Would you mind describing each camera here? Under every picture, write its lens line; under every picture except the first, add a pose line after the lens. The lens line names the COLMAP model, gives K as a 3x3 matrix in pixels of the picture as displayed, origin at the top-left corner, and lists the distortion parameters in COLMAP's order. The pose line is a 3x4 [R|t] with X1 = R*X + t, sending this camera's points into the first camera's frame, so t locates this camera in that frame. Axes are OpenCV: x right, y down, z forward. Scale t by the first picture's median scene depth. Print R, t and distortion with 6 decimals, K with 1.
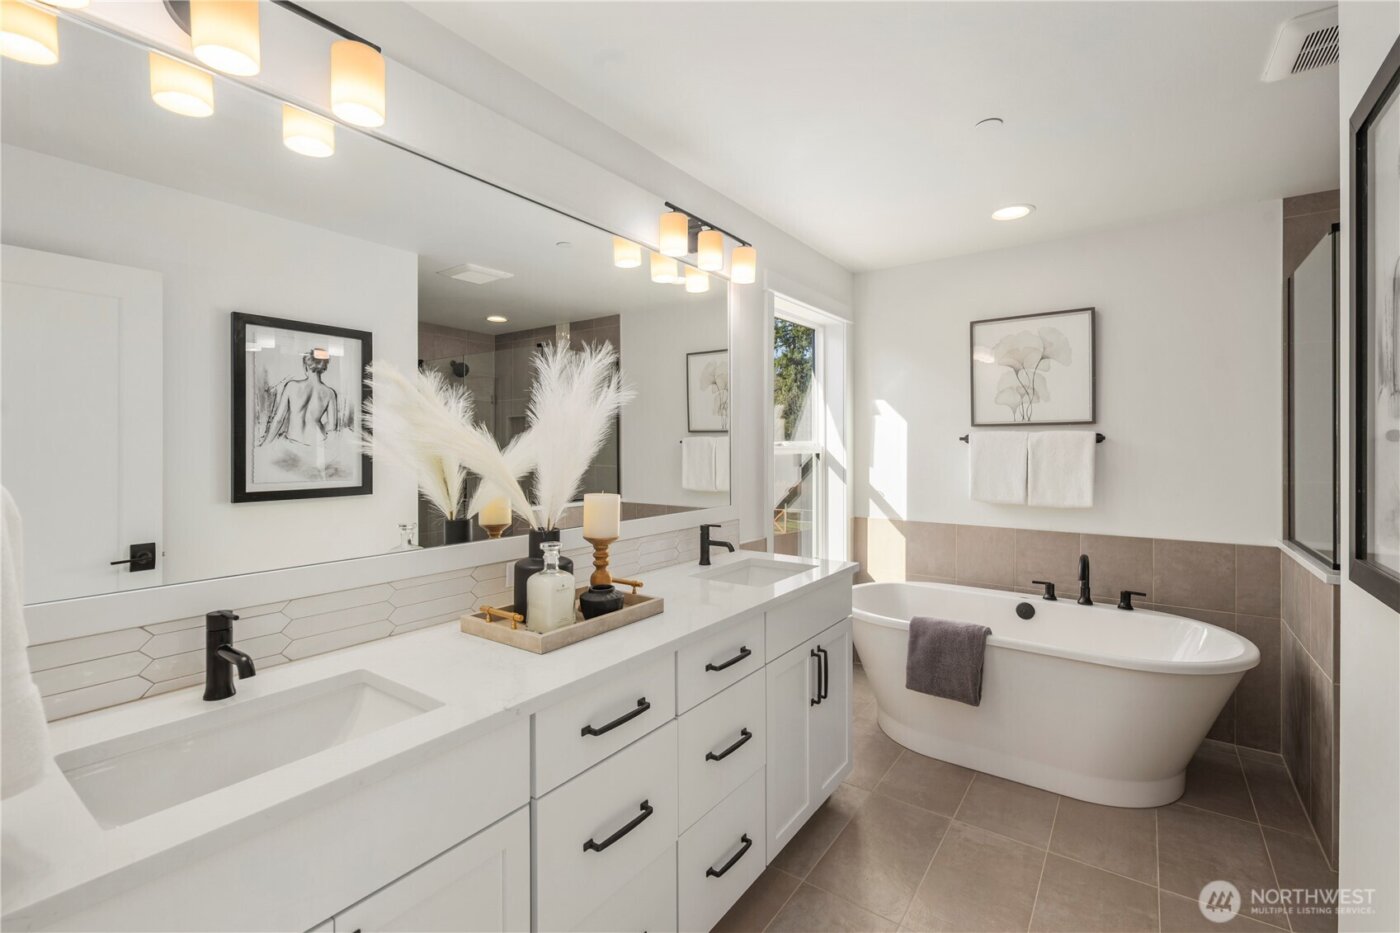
lens RADIAL K [[613.7, 0, 701.7], [0, 613.7, 456.0], [0, 0, 1]] dist [-0.000530, 0.000371]
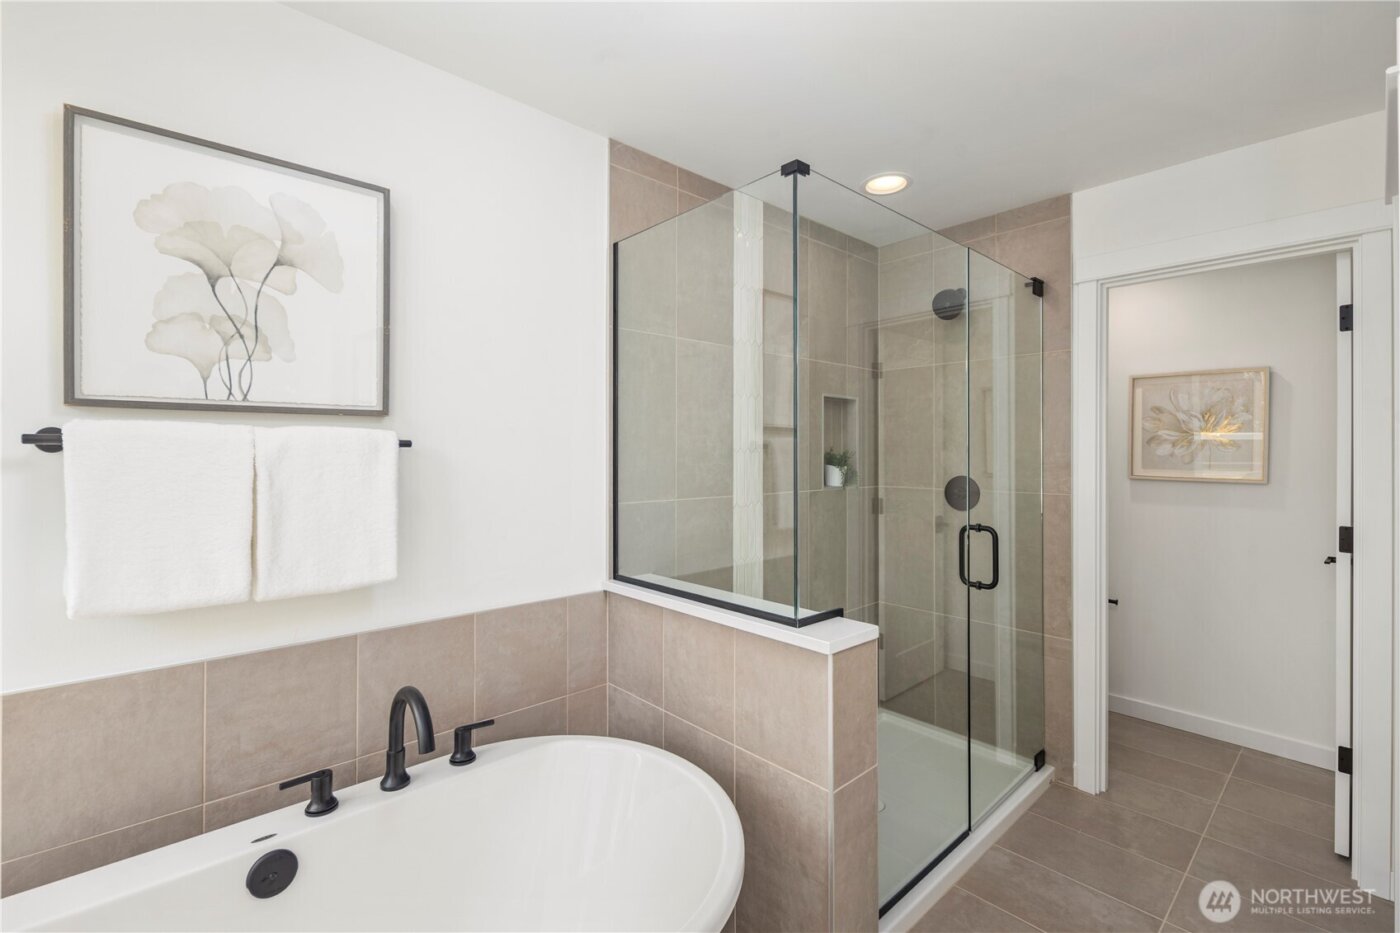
lens RADIAL K [[613.7, 0, 699.4], [0, 613.7, 444.0], [0, 0, 1]] dist [-0.000530, 0.000371]
pose [[0.193660, 0.007571, 0.981040, 0.176173], [0.003490, 0.999959, -0.008406, -0.022466], [-0.981063, 0.005052, 0.193625, 0.611832]]
